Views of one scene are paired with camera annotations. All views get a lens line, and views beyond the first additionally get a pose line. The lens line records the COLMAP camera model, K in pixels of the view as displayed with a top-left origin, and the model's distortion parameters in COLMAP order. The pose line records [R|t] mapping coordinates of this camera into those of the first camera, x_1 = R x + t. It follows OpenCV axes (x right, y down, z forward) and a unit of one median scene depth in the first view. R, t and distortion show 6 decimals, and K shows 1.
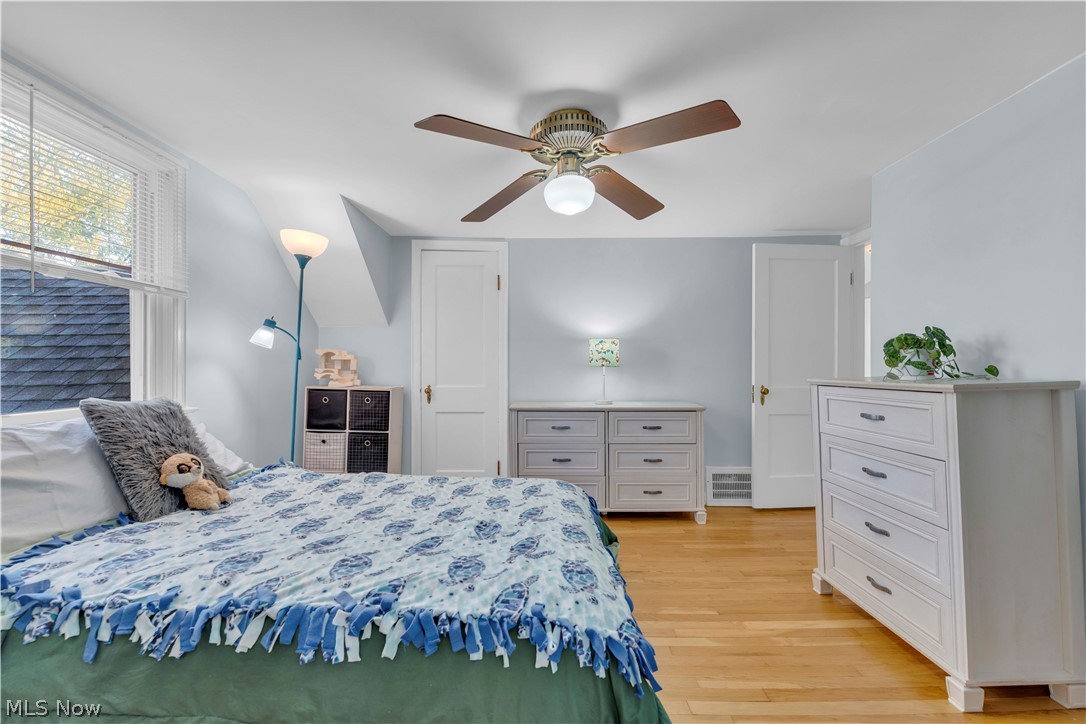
lens RADIAL K [[444.8, 0, 540.1], [0, 444.8, 363.2], [0, 0, 1]] dist [-0.000764, -0.000281]
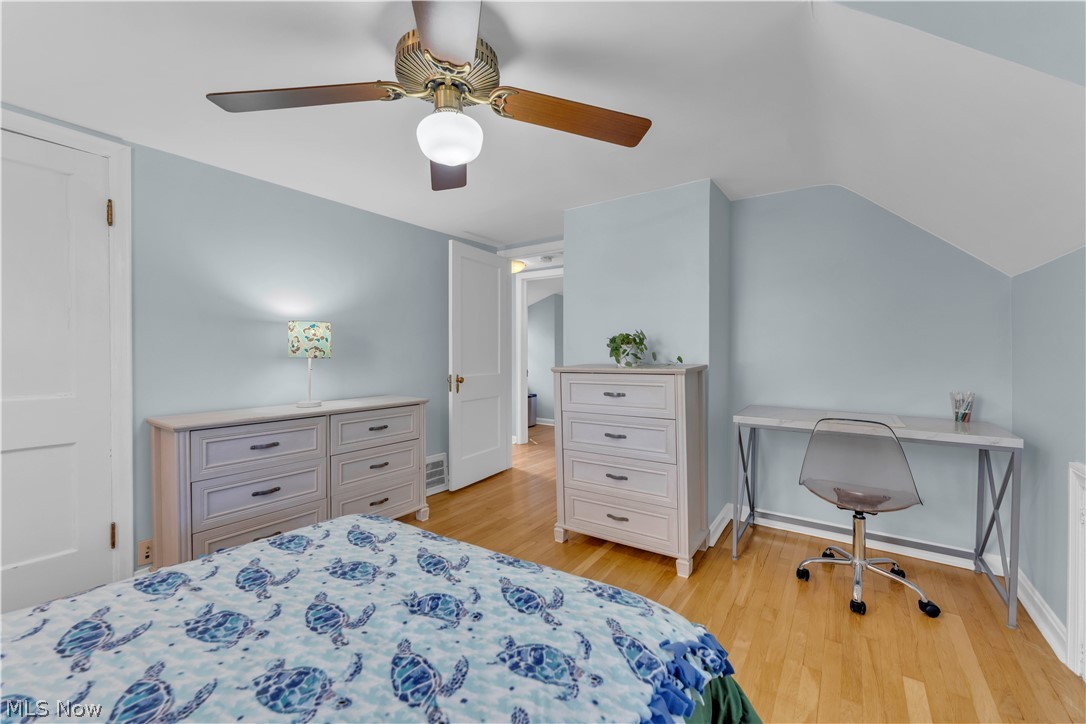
lens RADIAL K [[444.8, 0, 541.1], [0, 444.8, 357.2], [0, 0, 1]] dist [-0.000764, -0.000281]
pose [[0.565933, -0.006834, 0.824423, -0.287756], [-0.003385, 0.999938, 0.010612, -0.003754], [-0.824444, -0.008796, 0.565875, 0.249220]]
